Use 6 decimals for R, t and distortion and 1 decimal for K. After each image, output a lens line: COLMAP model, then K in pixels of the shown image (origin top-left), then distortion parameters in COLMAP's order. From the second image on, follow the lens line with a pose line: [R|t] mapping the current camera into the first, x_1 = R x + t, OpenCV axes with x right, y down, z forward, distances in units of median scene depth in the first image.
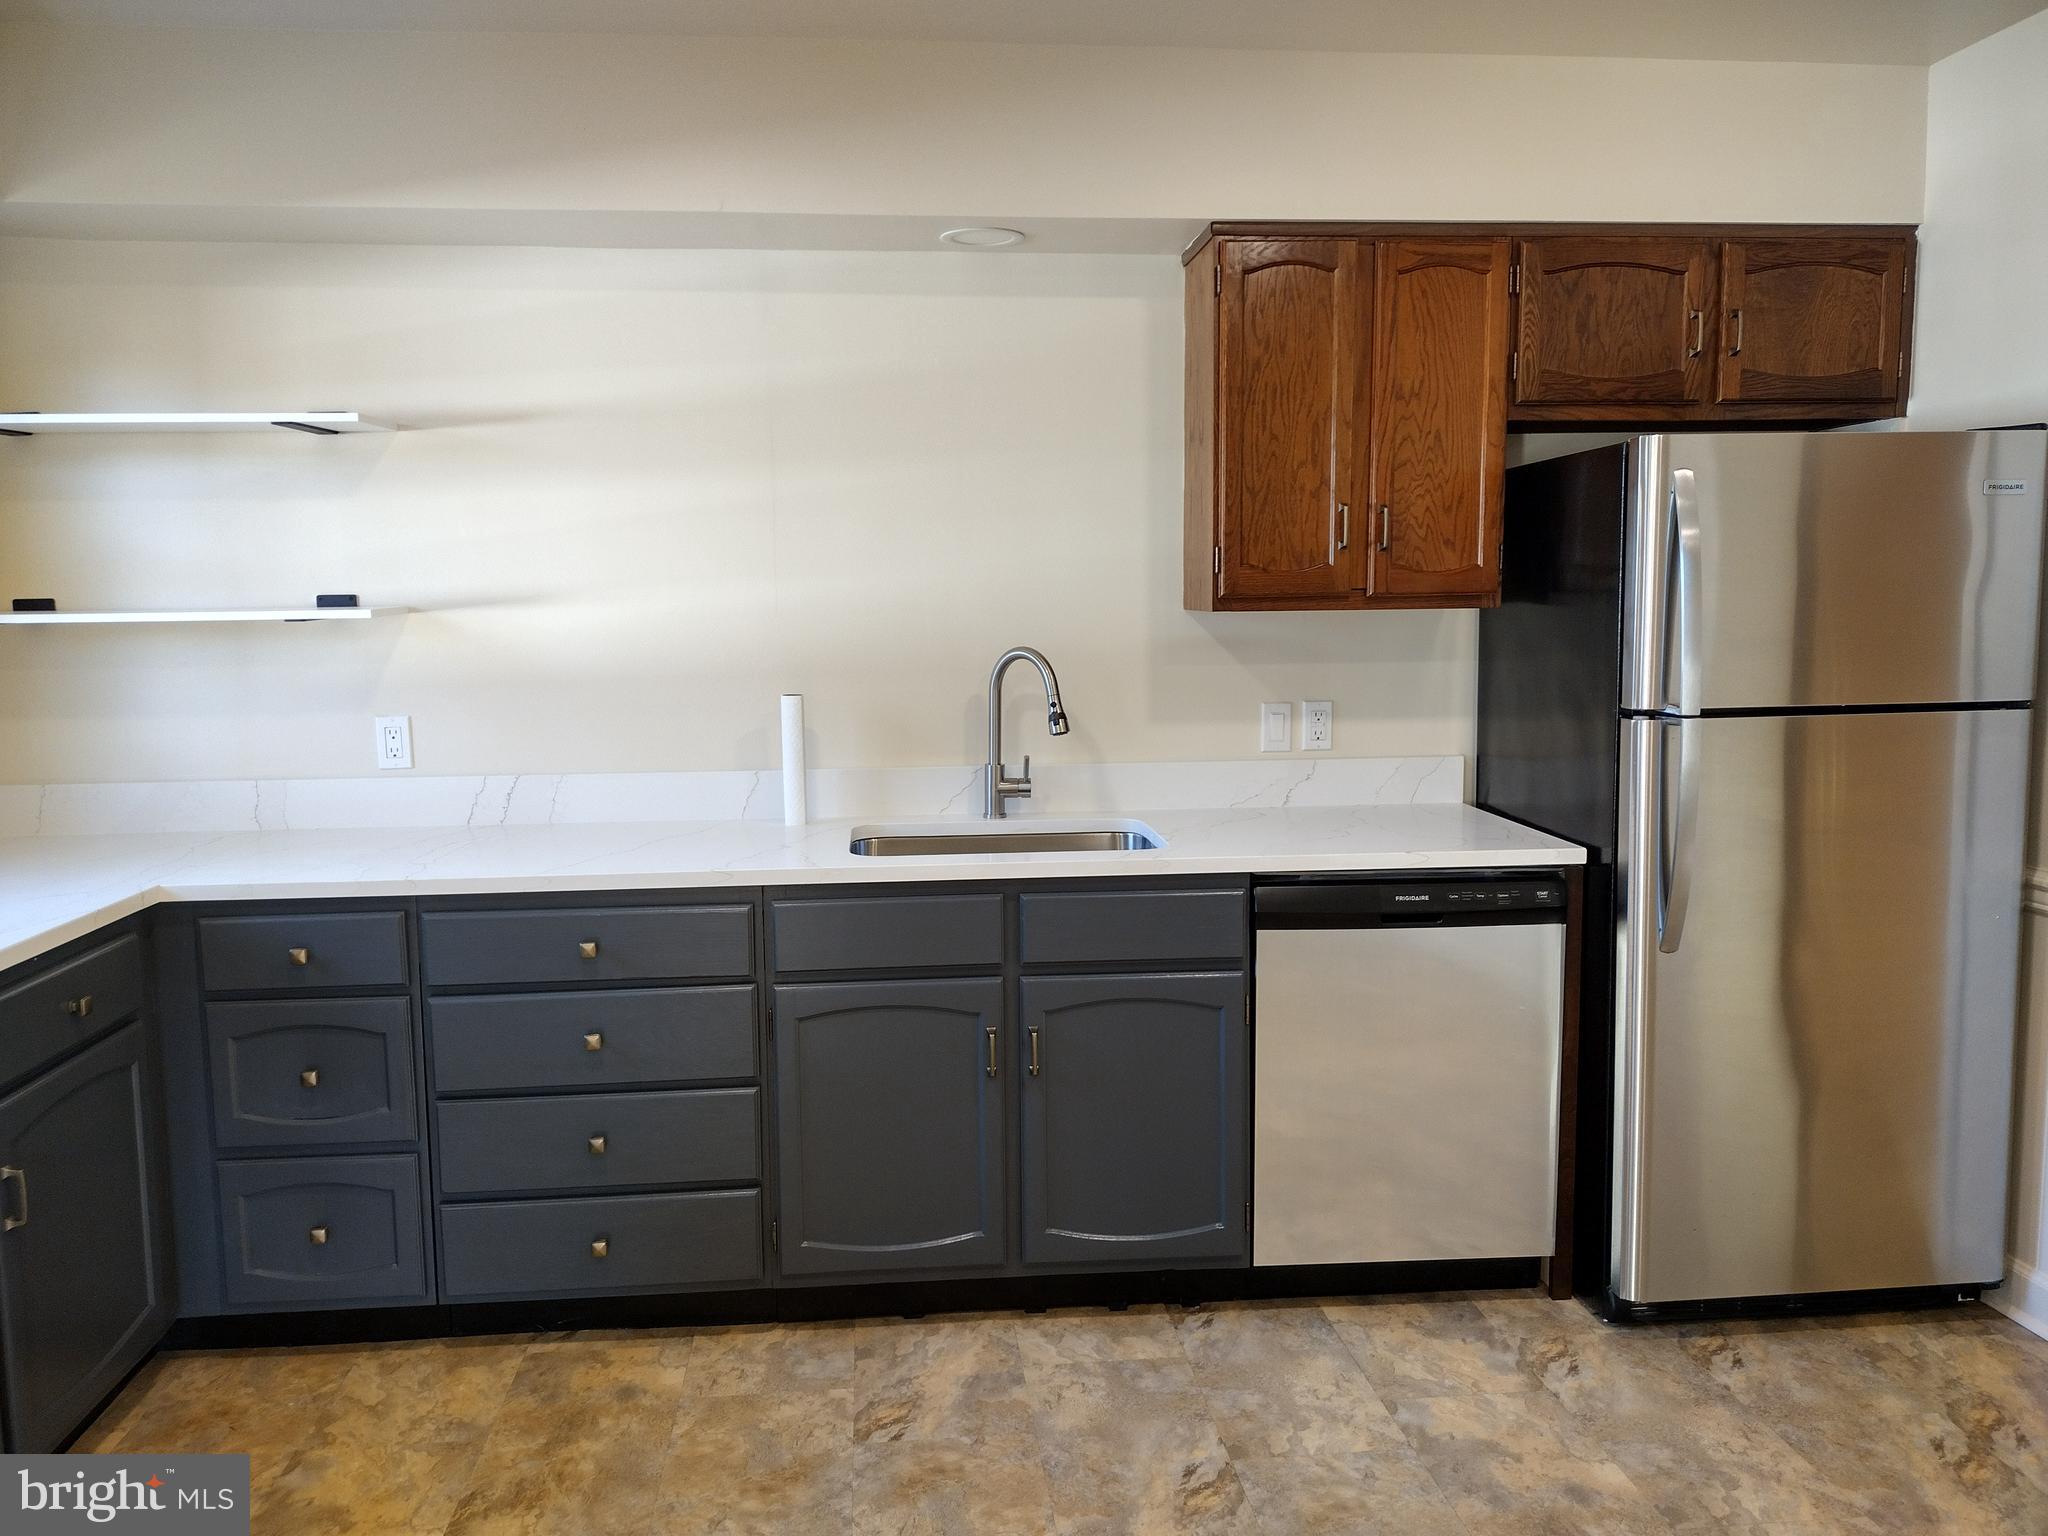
lens RADIAL K [[1528.2, 0, 1024.0], [0, 1528.2, 768.0], [0, 0, 1]] dist [0.073990, -0.093184]
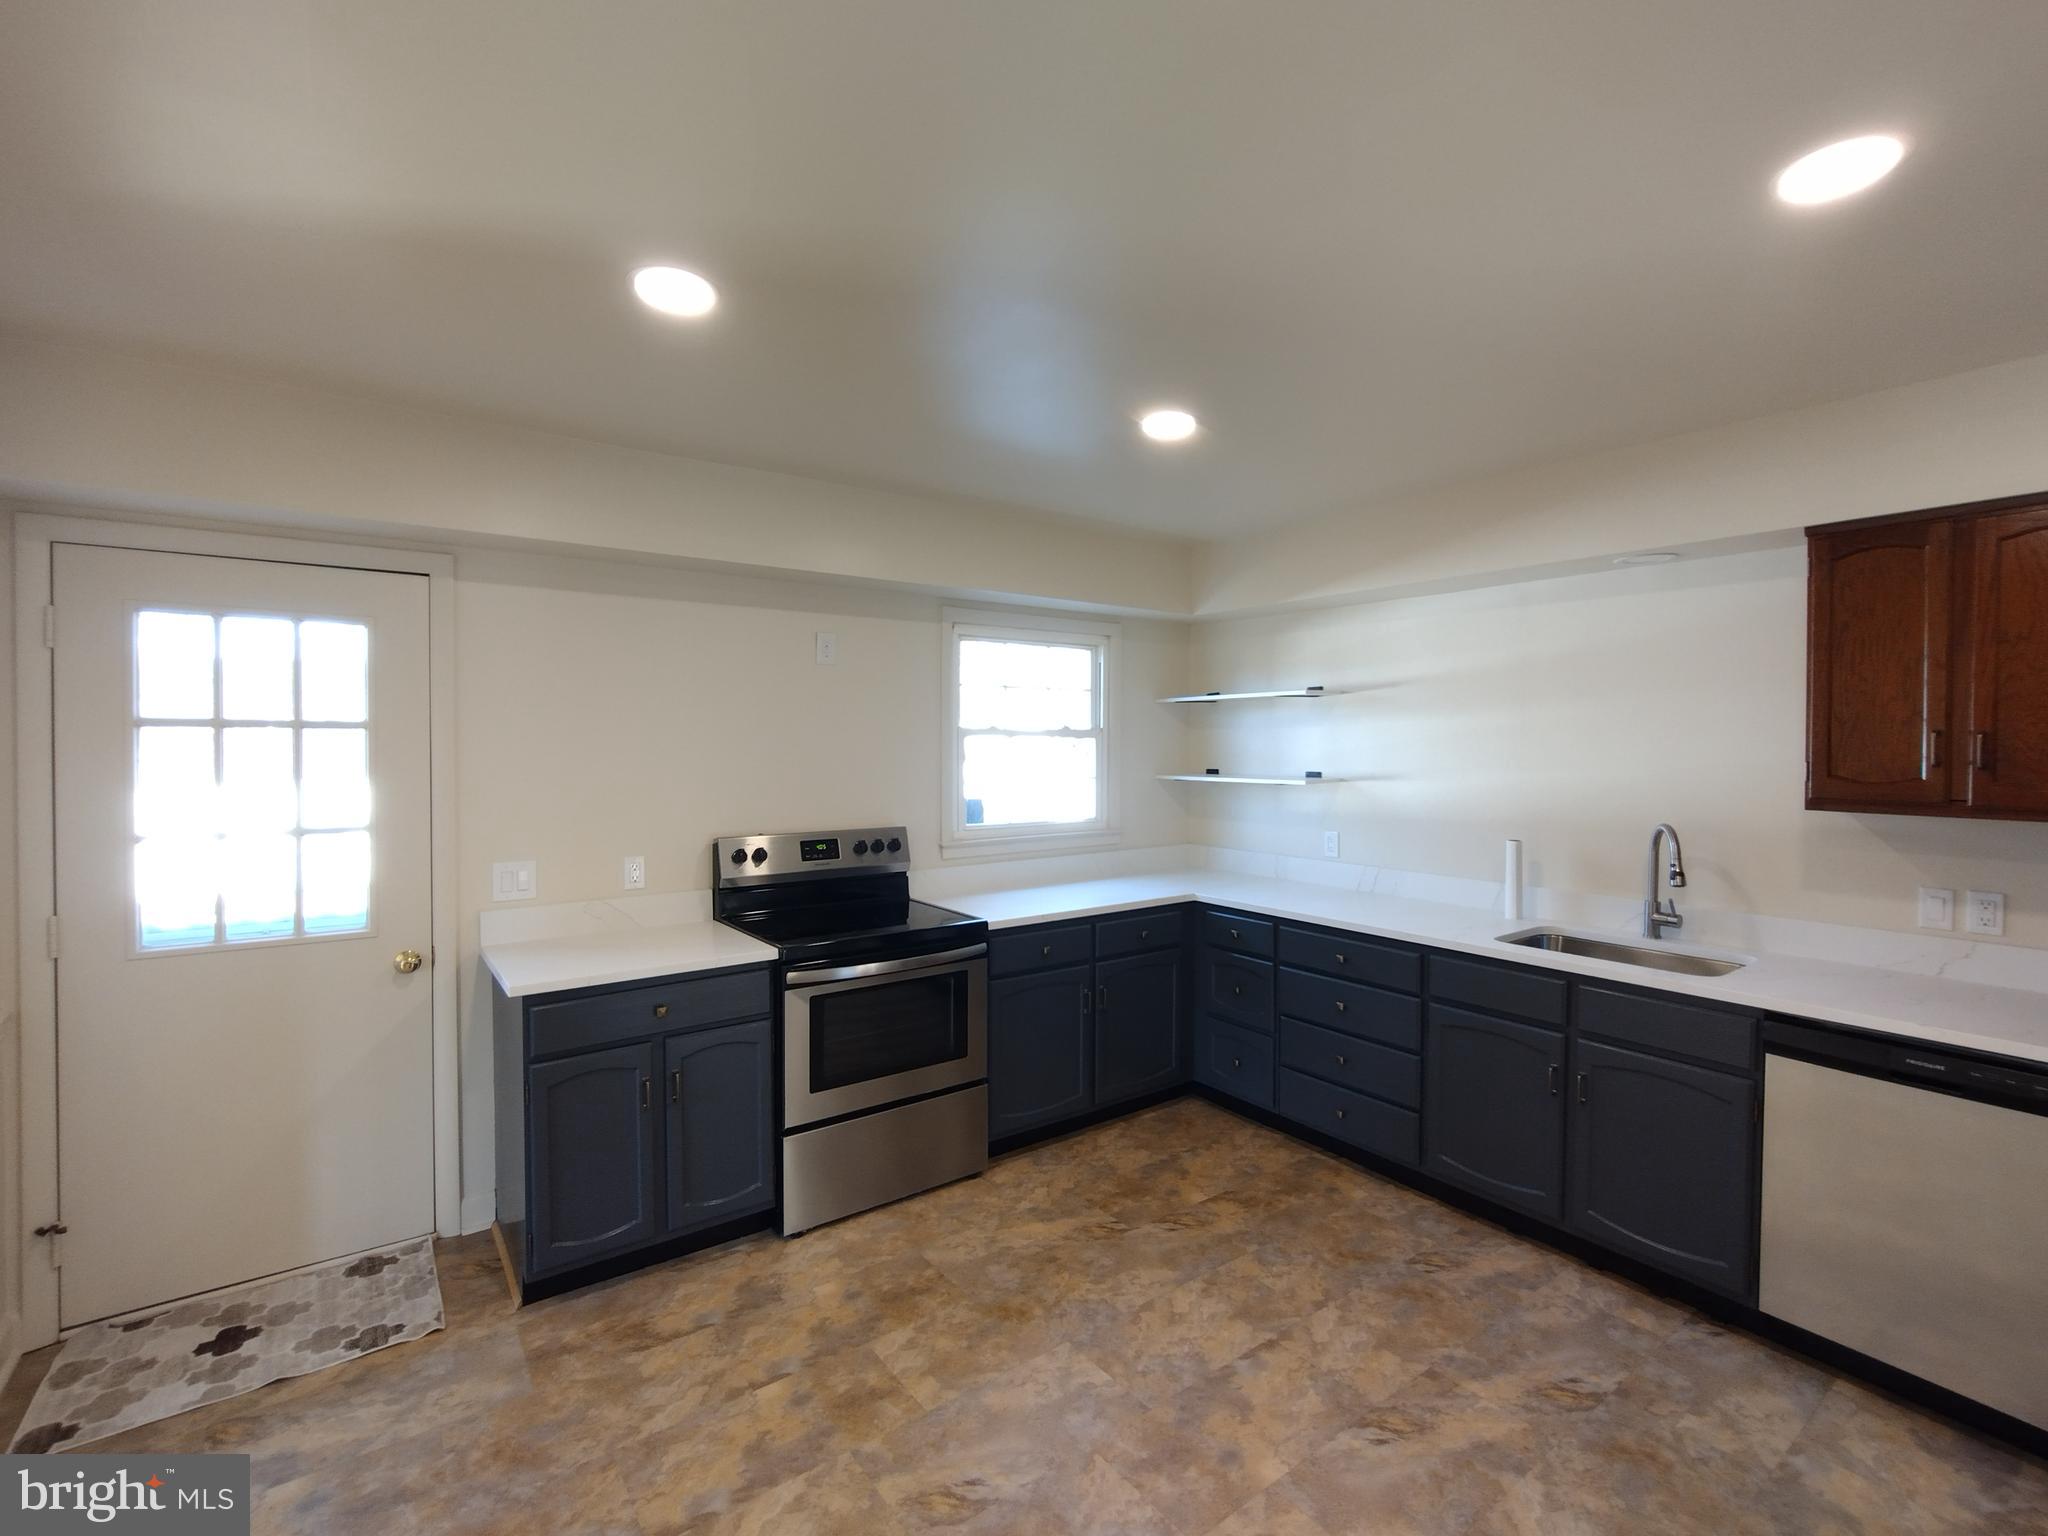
lens RADIAL K [[937.4, 0, 1036.8], [0, 937.4, 765.9], [0, 0, 1]] dist [-0.000475, 0.000768]
pose [[0.519678, 0.033178, -0.853718, 0.503224], [-0.106268, 0.993996, -0.026059, -0.052526], [0.847728, 0.104265, 0.520083, 0.014181]]
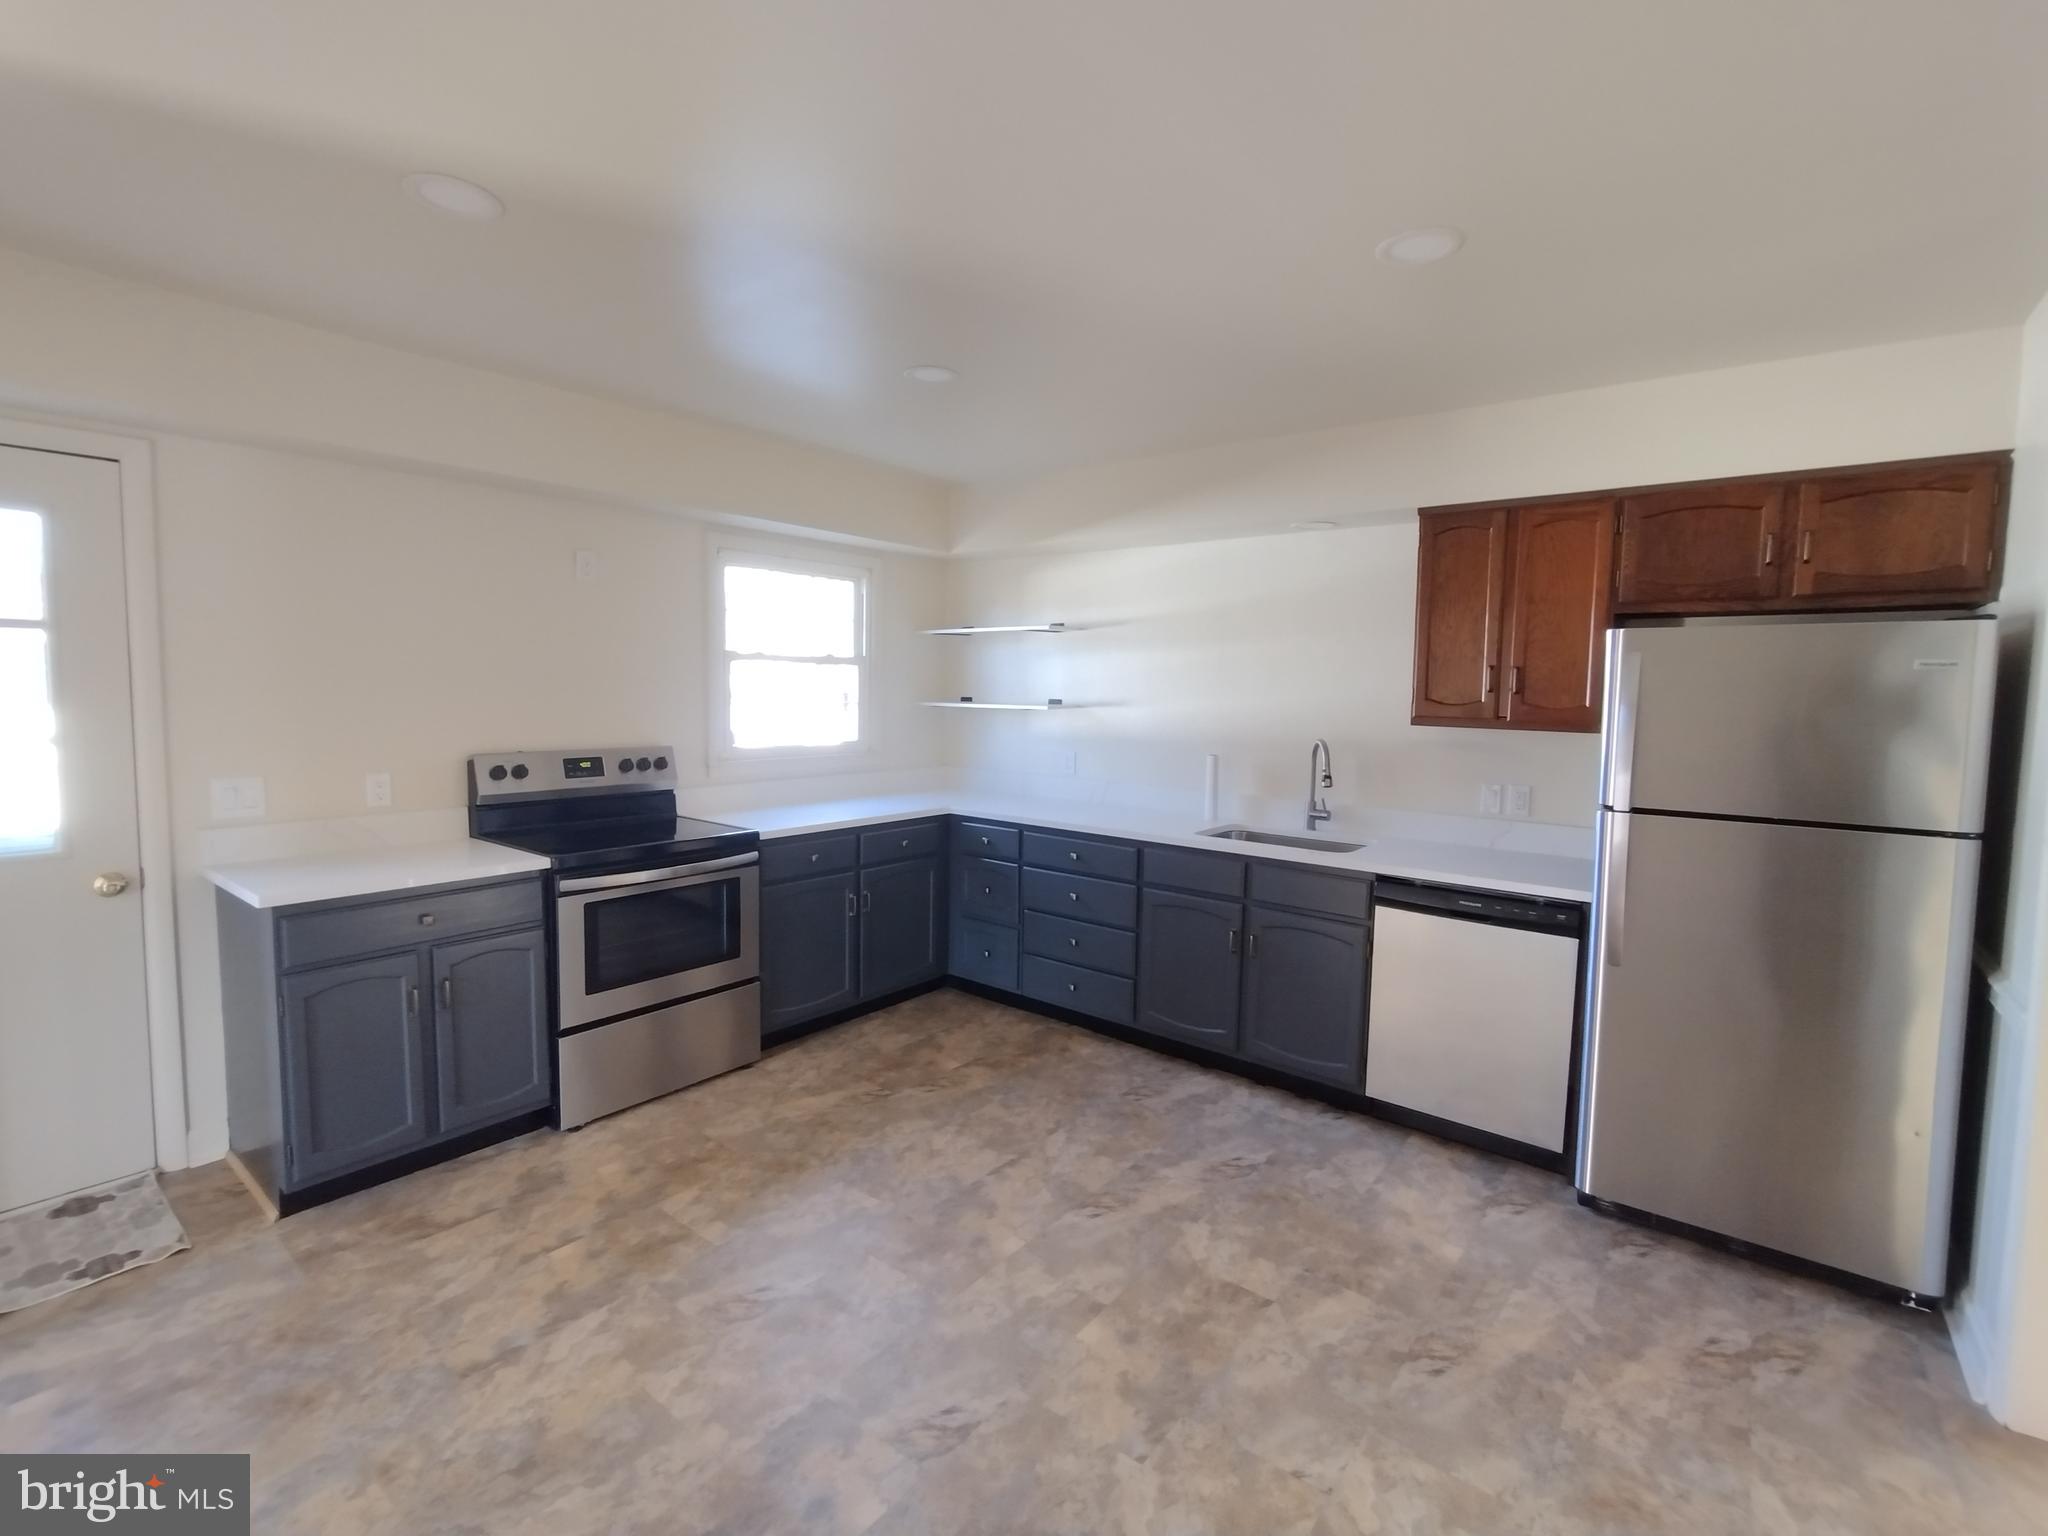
lens RADIAL K [[935.0, 0, 1033.9], [0, 935.0, 759.5], [0, 0, 1]] dist [-0.002517, -0.000169]
pose [[0.721183, 0.079073, -0.688217, 0.590538], [-0.107068, 0.994250, 0.002038, -0.021840], [0.684420, 0.072216, 0.725503, -0.066840]]
